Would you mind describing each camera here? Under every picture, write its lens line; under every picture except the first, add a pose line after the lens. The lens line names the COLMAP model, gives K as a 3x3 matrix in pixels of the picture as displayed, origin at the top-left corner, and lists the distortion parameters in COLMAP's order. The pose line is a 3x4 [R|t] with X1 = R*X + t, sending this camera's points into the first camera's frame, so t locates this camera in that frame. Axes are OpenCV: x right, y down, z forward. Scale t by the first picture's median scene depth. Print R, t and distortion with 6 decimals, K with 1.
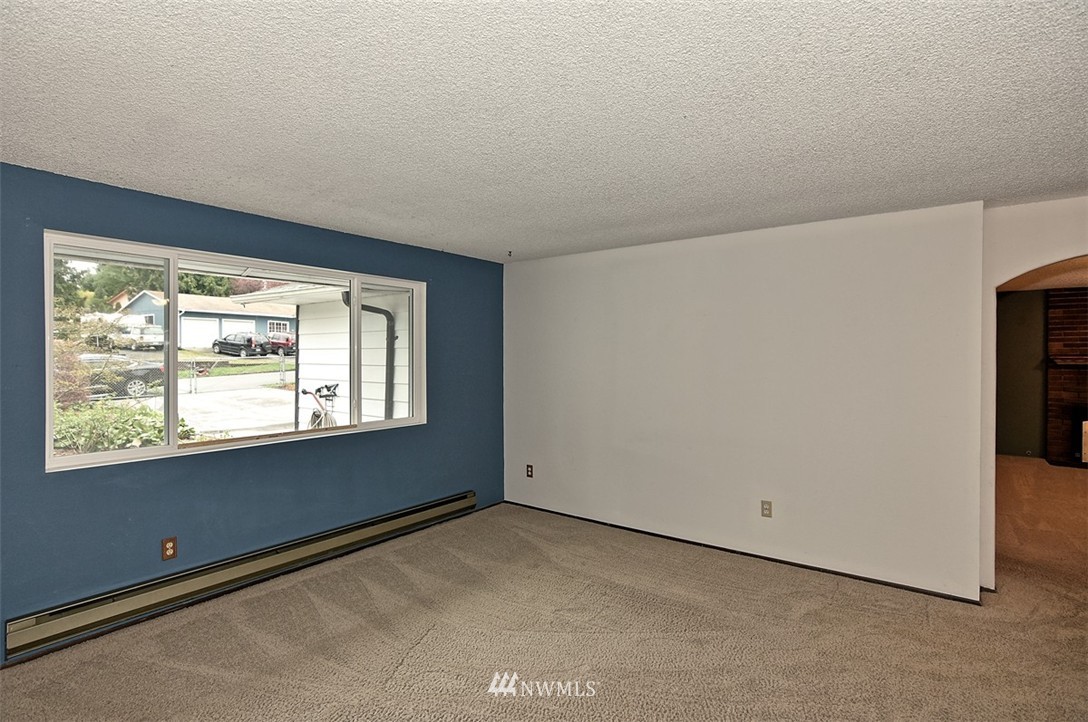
lens RADIAL K [[535.0, 0, 543.1], [0, 535.0, 358.9], [0, 0, 1]] dist [-0.034989, 0.015464]
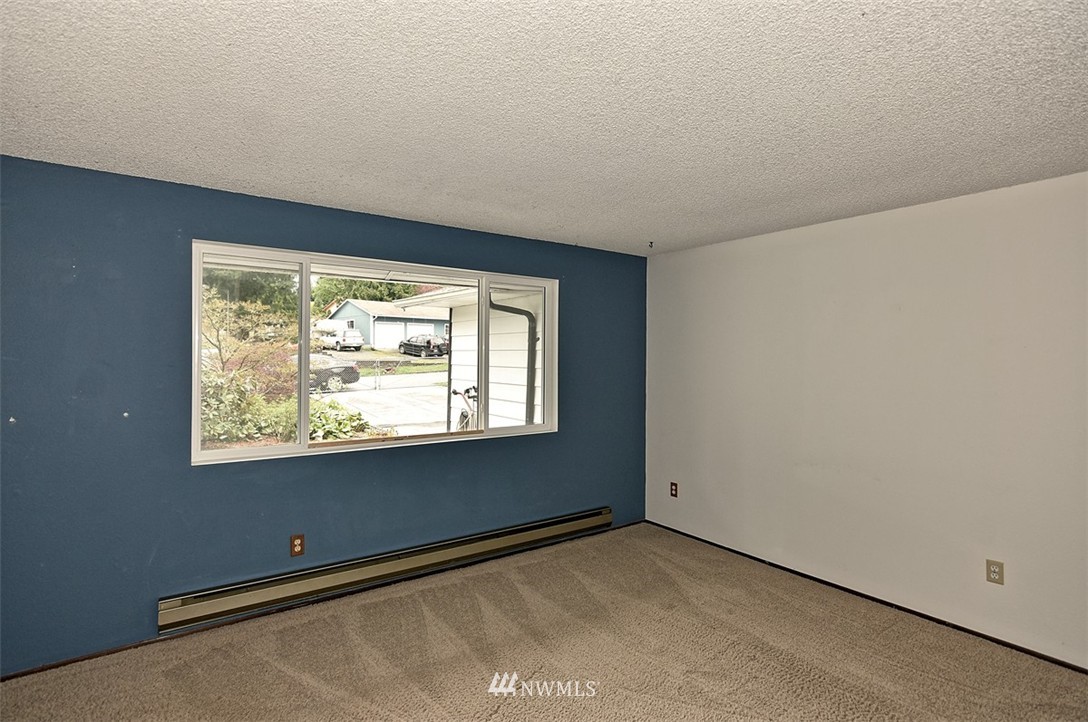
lens RADIAL K [[535.0, 0, 543.1], [0, 535.0, 358.9], [0, 0, 1]] dist [-0.034989, 0.015464]
pose [[0.953697, 0.008079, -0.300662, 0.038926], [-0.008881, 0.999960, -0.001300, -0.004295], [0.300639, 0.003910, 0.953730, 0.112734]]
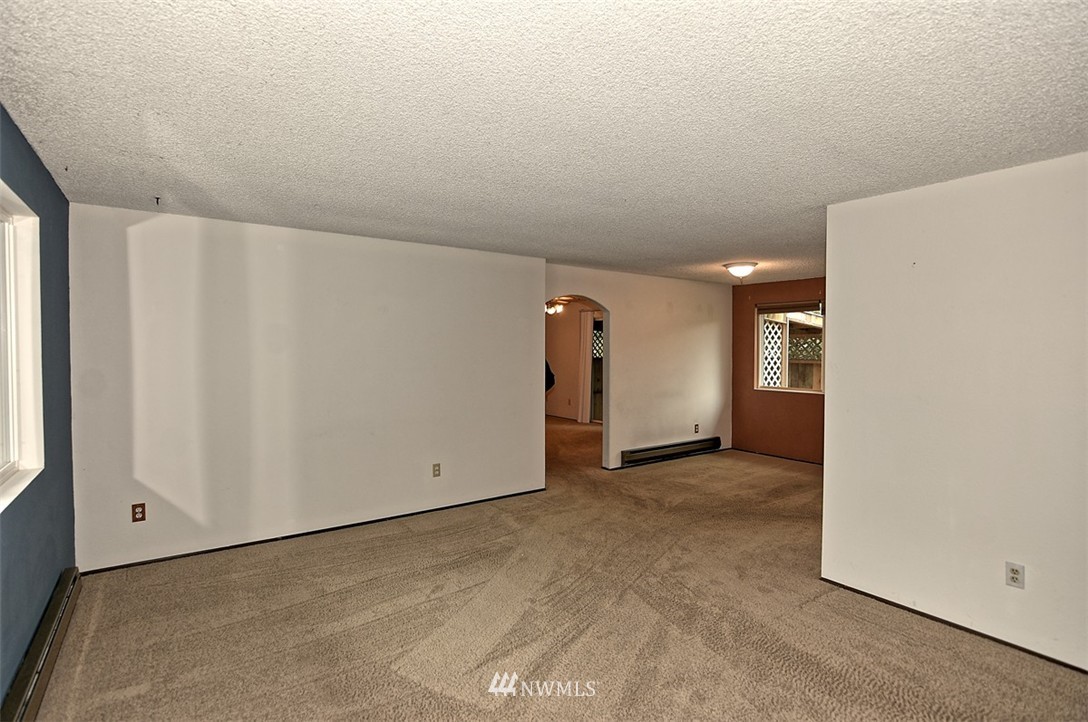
lens RADIAL K [[535.0, 0, 543.1], [0, 535.0, 358.9], [0, 0, 1]] dist [-0.034989, 0.015464]
pose [[0.297493, -0.022936, 0.954449, -0.640619], [0.001946, 0.999724, 0.023417, -0.007400], [-0.954722, -0.005109, 0.297455, 0.357419]]
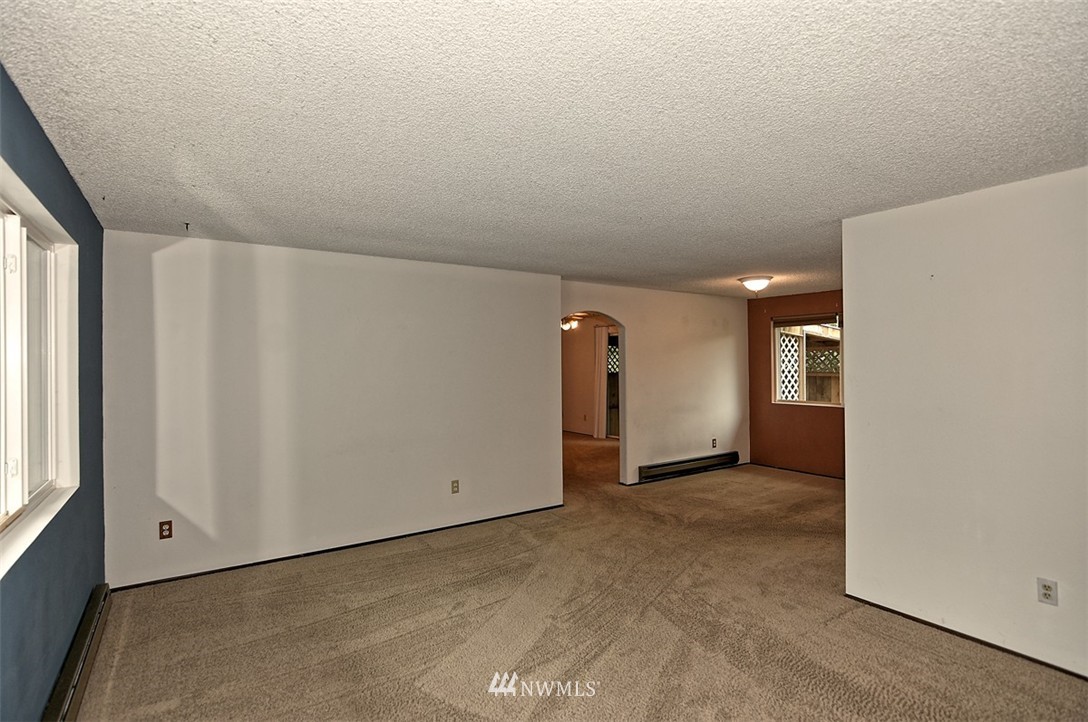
lens RADIAL K [[535.0, 0, 543.1], [0, 535.0, 358.9], [0, 0, 1]] dist [-0.034989, 0.015464]
pose [[0.322028, 0.001113, 0.946730, -0.650779], [0.012801, 0.999903, -0.005529, -0.009284], [-0.946644, 0.013899, 0.321982, 0.361001]]
